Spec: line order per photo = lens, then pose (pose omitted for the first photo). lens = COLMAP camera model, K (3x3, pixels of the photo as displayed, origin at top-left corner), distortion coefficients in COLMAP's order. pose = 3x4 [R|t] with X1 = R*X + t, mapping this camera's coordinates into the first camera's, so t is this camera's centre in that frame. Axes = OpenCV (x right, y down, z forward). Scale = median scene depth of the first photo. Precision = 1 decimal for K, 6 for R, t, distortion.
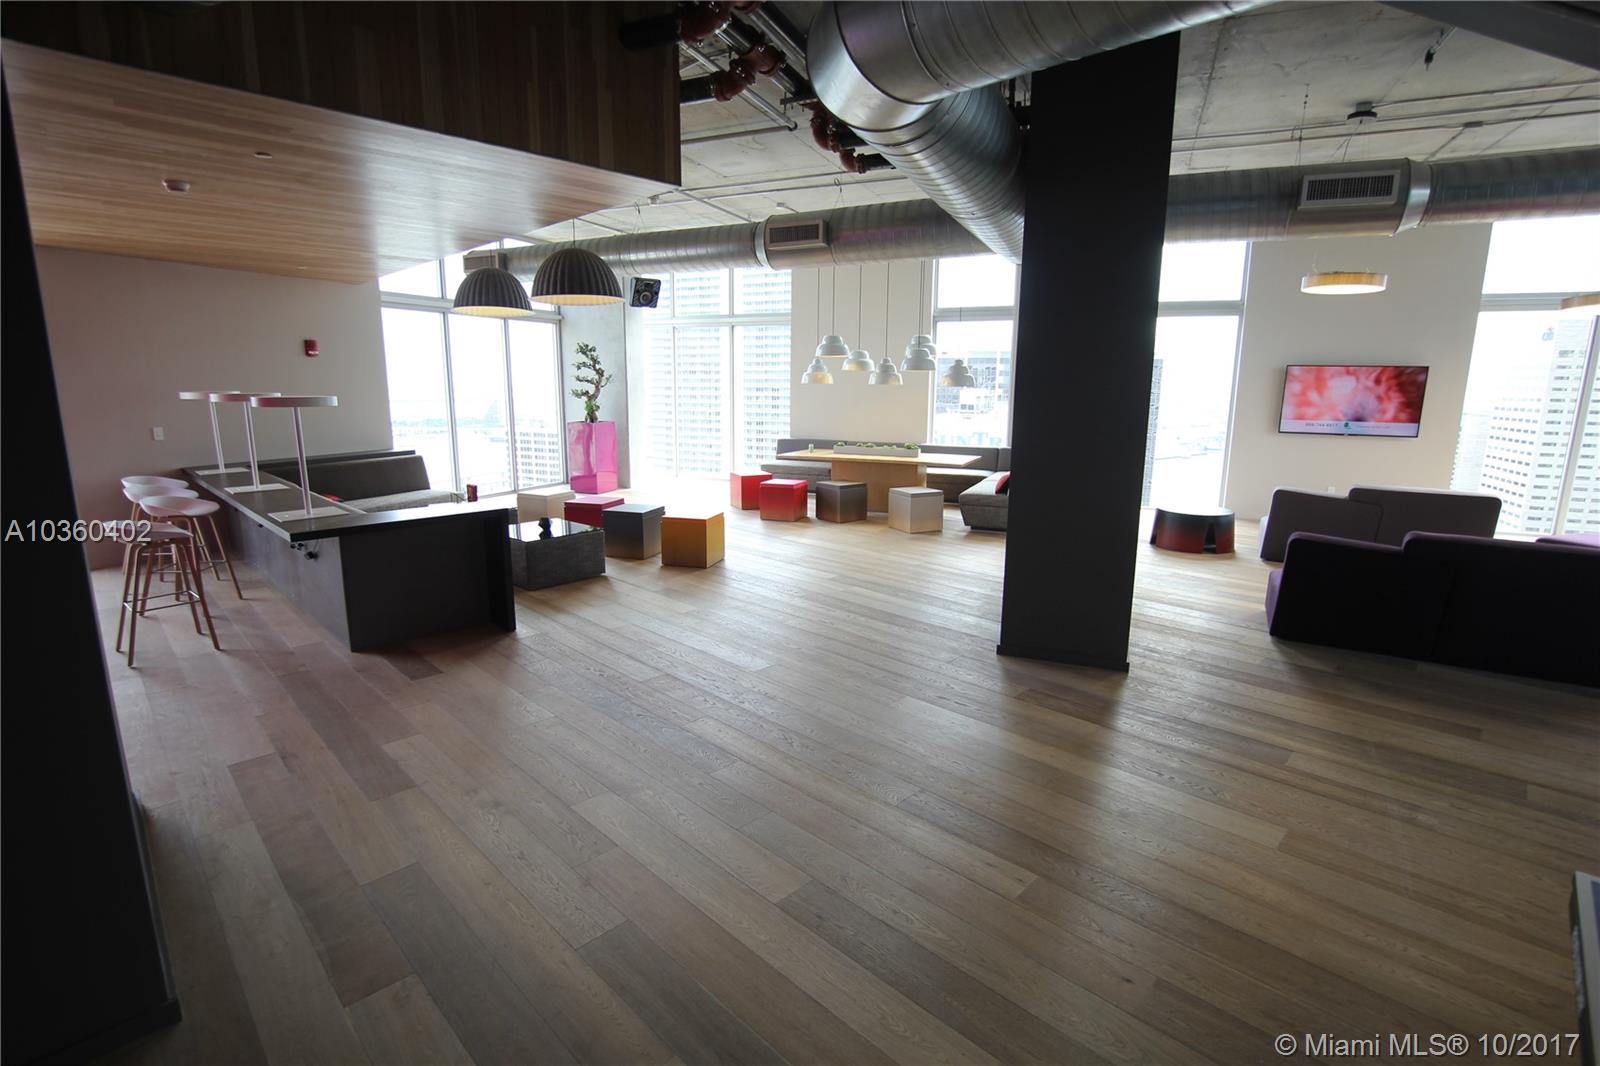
lens RADIAL K [[752.3, 0, 796.1], [0, 752.3, 527.4], [0, 0, 1]] dist [-0.042308, 0.010081]
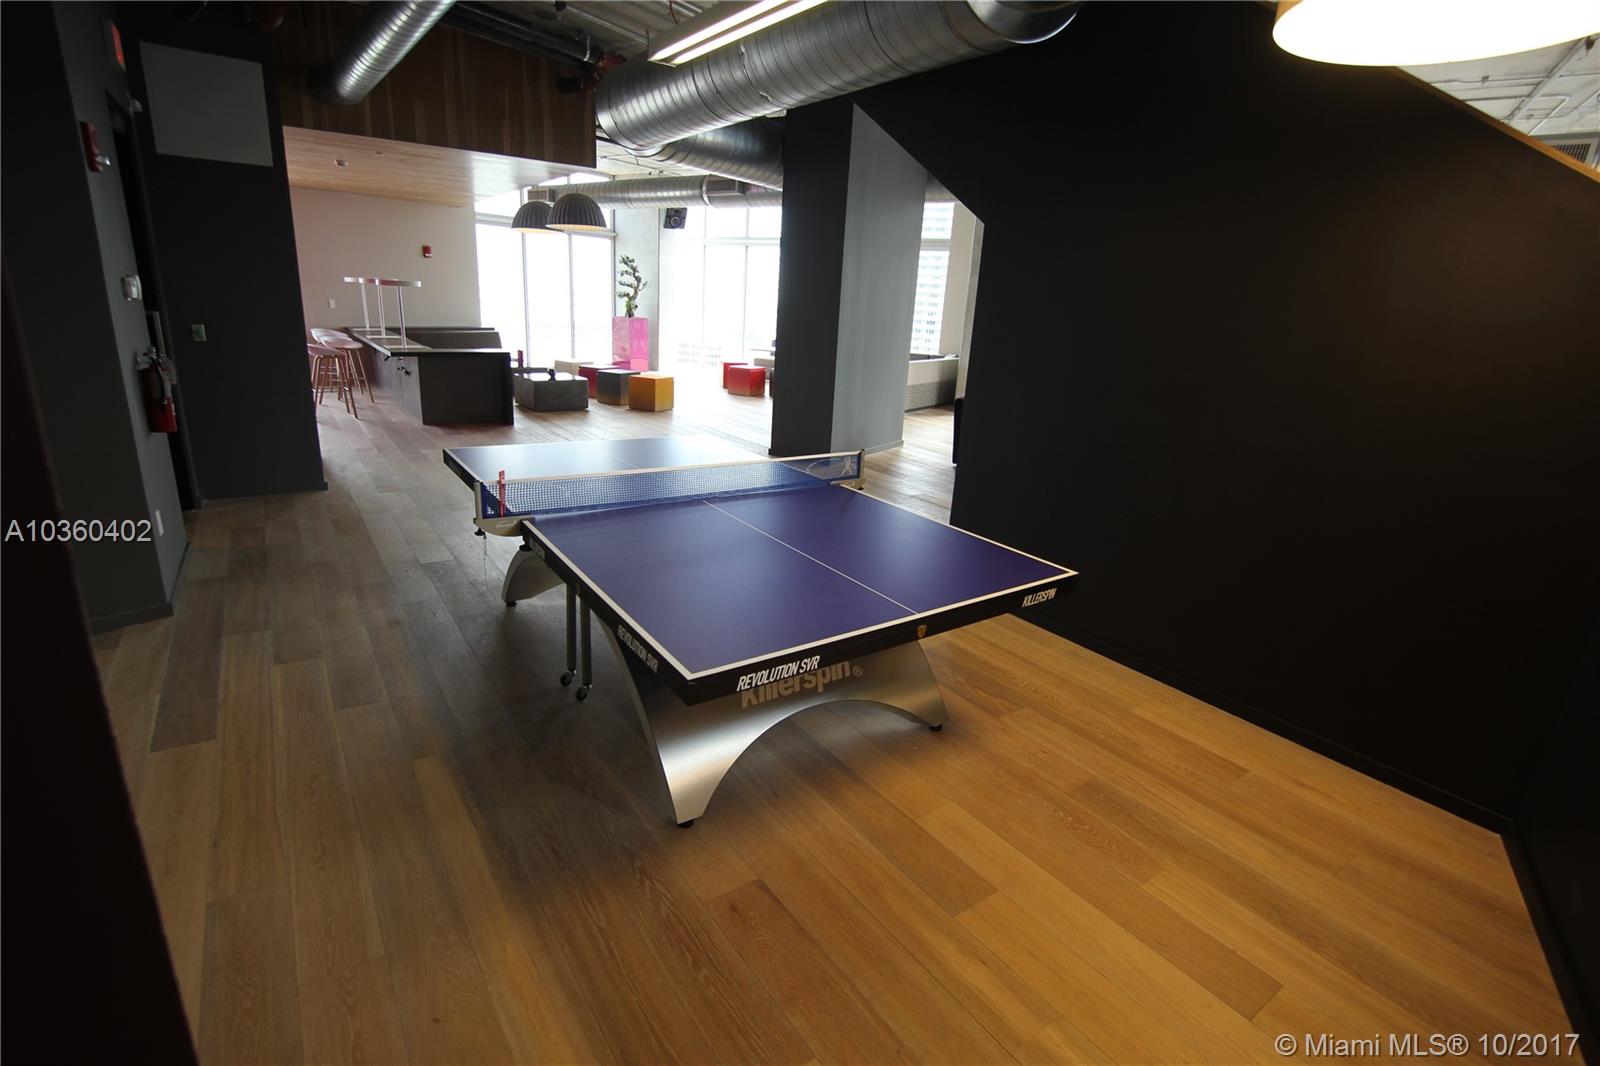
lens RADIAL K [[758.6, 0, 786.8], [0, 758.6, 523.0], [0, 0, 1]] dist [-0.019741, 0.000046]
pose [[0.981030, 0.097599, -0.167492, 0.403706], [-0.081494, 0.991595, 0.100485, 0.097037], [0.175892, -0.084929, 0.980739, -0.451577]]
